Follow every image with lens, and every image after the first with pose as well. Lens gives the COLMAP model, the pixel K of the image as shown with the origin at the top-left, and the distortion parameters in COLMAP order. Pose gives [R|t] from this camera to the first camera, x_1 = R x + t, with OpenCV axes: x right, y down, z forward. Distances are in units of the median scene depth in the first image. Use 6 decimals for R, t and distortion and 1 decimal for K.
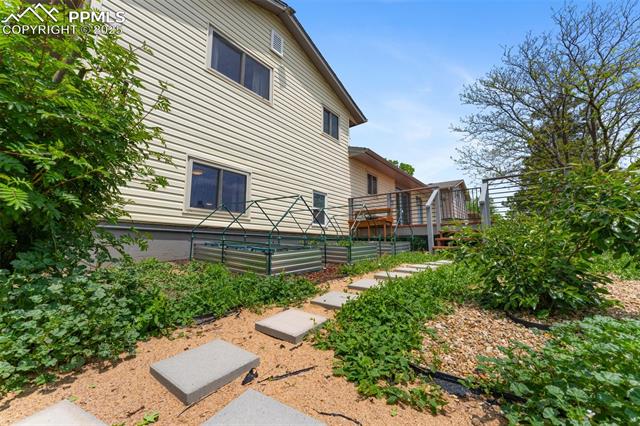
lens RADIAL K [[255.5, 0, 321.4], [0, 255.5, 211.9], [0, 0, 1]] dist [-0.001018, -0.000418]
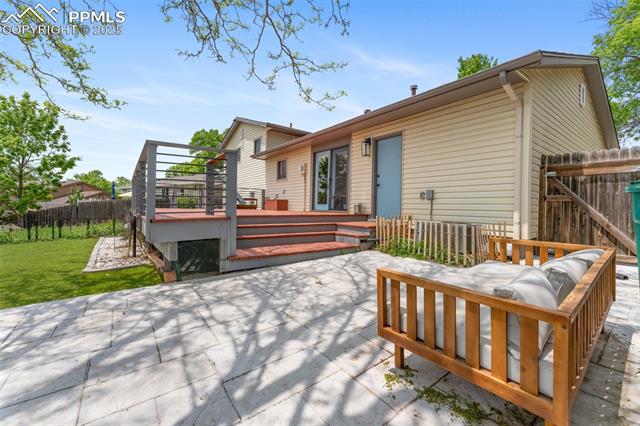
lens RADIAL K [[263.4, 0, 320.2], [0, 263.4, 203.2], [0, 0, 1]] dist [-0.000399, -0.000067]
pose [[-0.252889, -0.016746, -0.967350, 1.651200], [0.118244, 0.991820, -0.048082, 0.151940], [0.960242, -0.126543, -0.248841, 1.851429]]
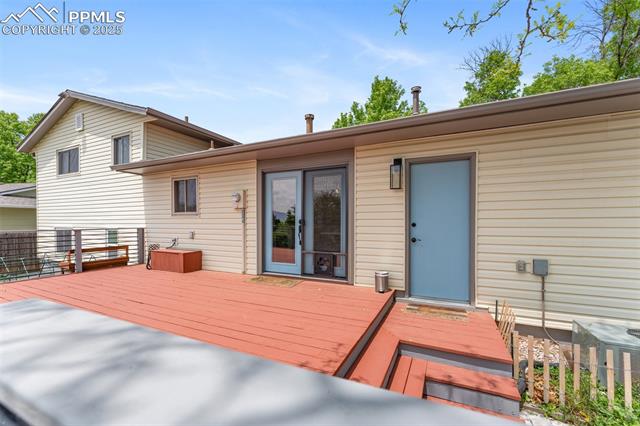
lens RADIAL K [[263.5, 0, 321.9], [0, 263.5, 220.8], [0, 0, 1]] dist [-0.000846, -0.000427]
pose [[0.227155, -0.000438, -0.973859, 1.179958], [0.143245, 0.989138, 0.032967, -0.021405], [0.963266, -0.146989, 0.224750, 1.514162]]
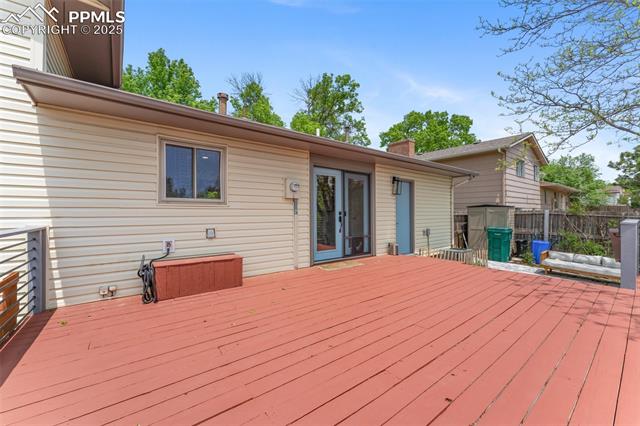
lens RADIAL K [[255.5, 0, 321.4], [0, 255.5, 211.9], [0, 0, 1]] dist [-0.001018, -0.000418]
pose [[0.972737, -0.005241, -0.231852, 0.631499], [0.036973, 0.990462, 0.132732, -0.116582], [0.228945, -0.137685, 0.963653, 0.835355]]
